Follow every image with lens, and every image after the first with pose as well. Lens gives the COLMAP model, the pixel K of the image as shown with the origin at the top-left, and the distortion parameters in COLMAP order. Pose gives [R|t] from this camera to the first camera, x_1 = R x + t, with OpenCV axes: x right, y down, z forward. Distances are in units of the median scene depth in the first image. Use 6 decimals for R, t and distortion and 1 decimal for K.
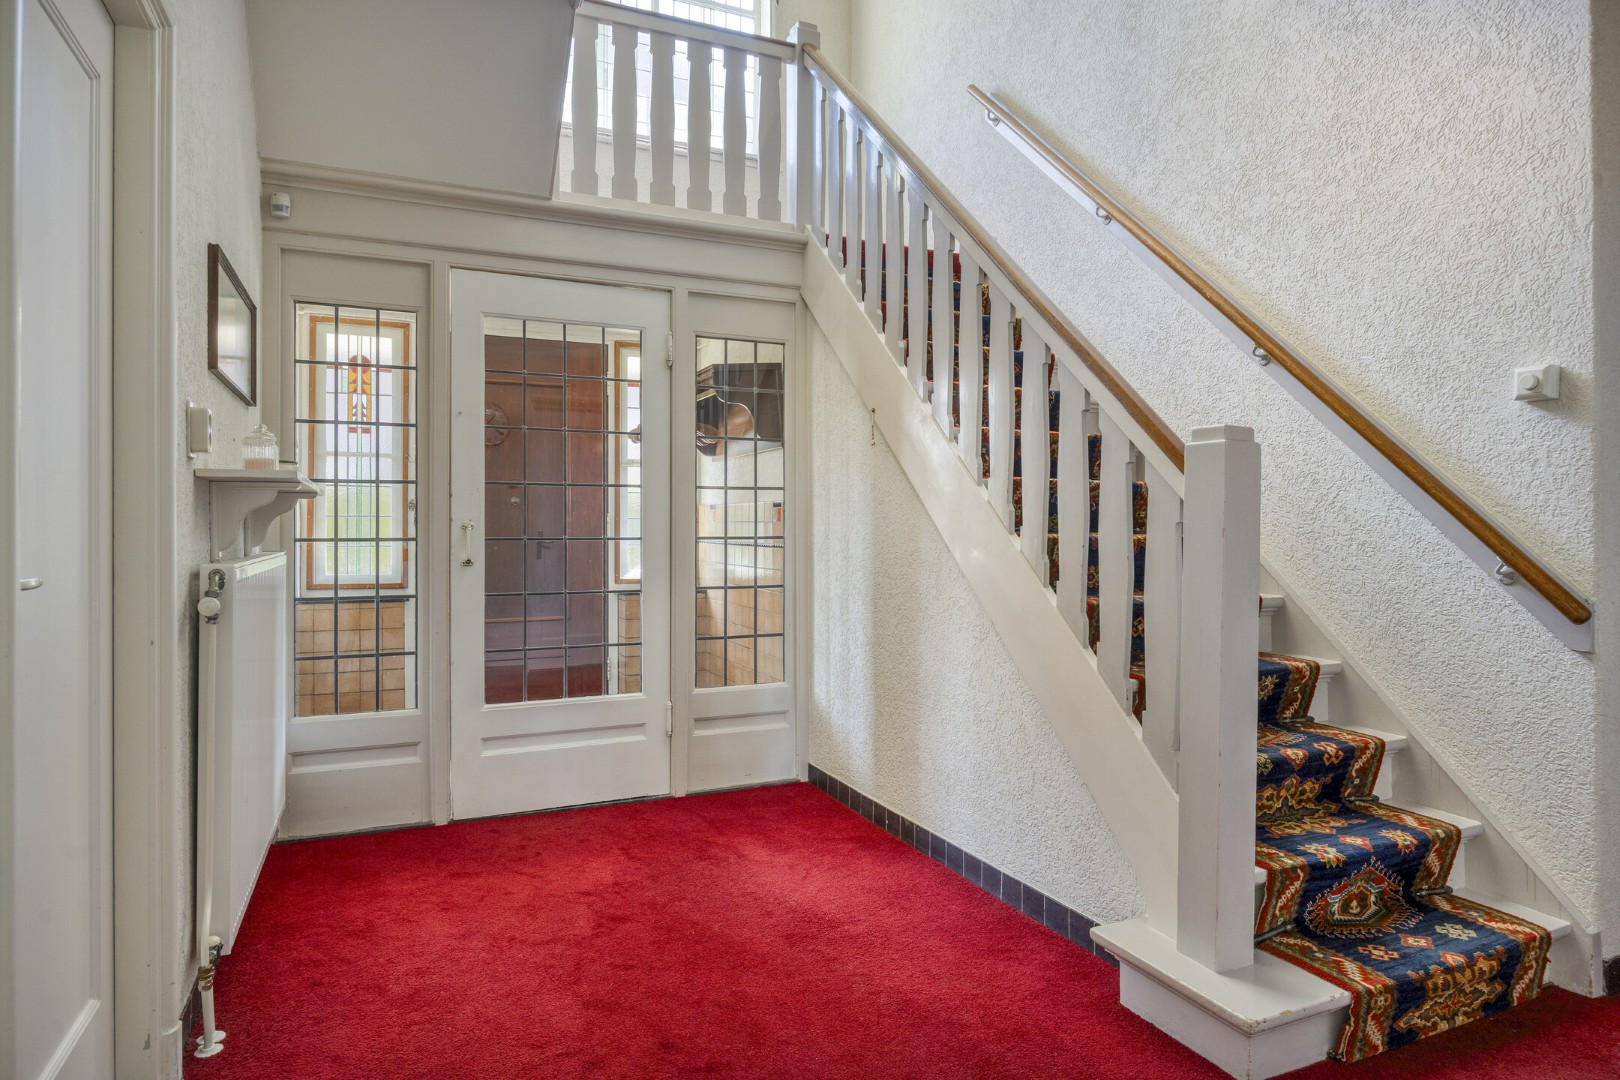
lens RADIAL K [[945.6, 0, 809.9], [0, 945.6, 533.4], [0, 0, 1]] dist [-0.003874, -0.001312]
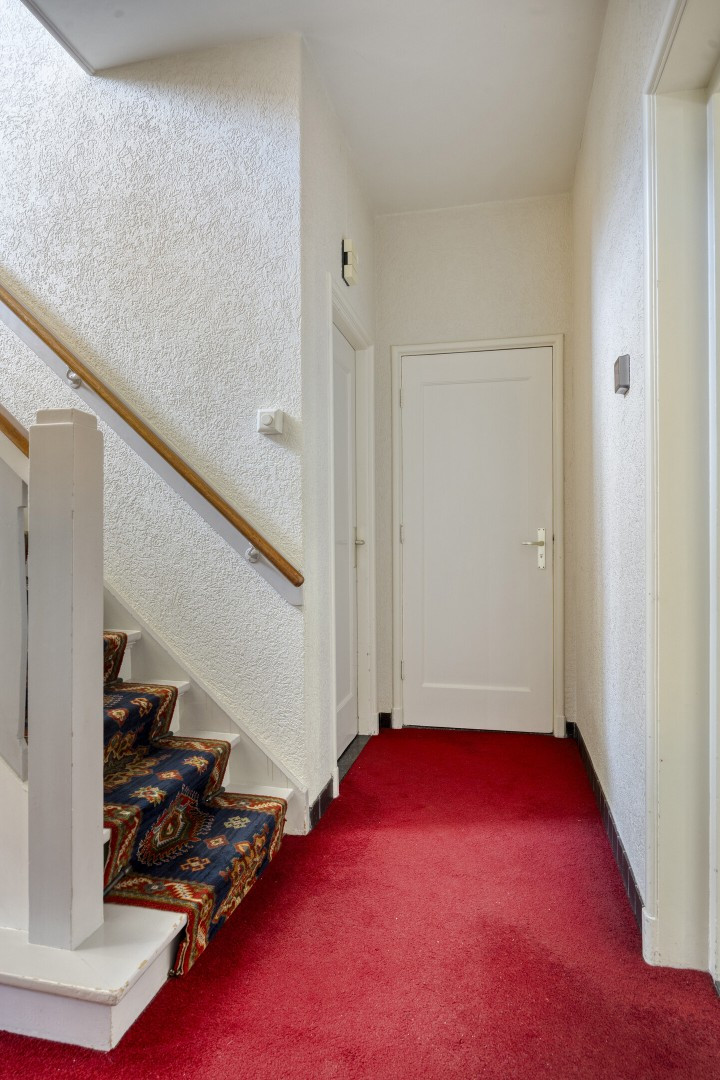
lens RADIAL K [[653.2, 0, 358.4], [0, 653.2, 545.6], [0, 0, 1]] dist [-0.010130, 0.002040]
pose [[0.609021, -0.009777, 0.793094, 0.057389], [0.013818, 0.999903, 0.001716, 0.028857], [-0.793034, 0.009914, 0.609097, 0.274089]]
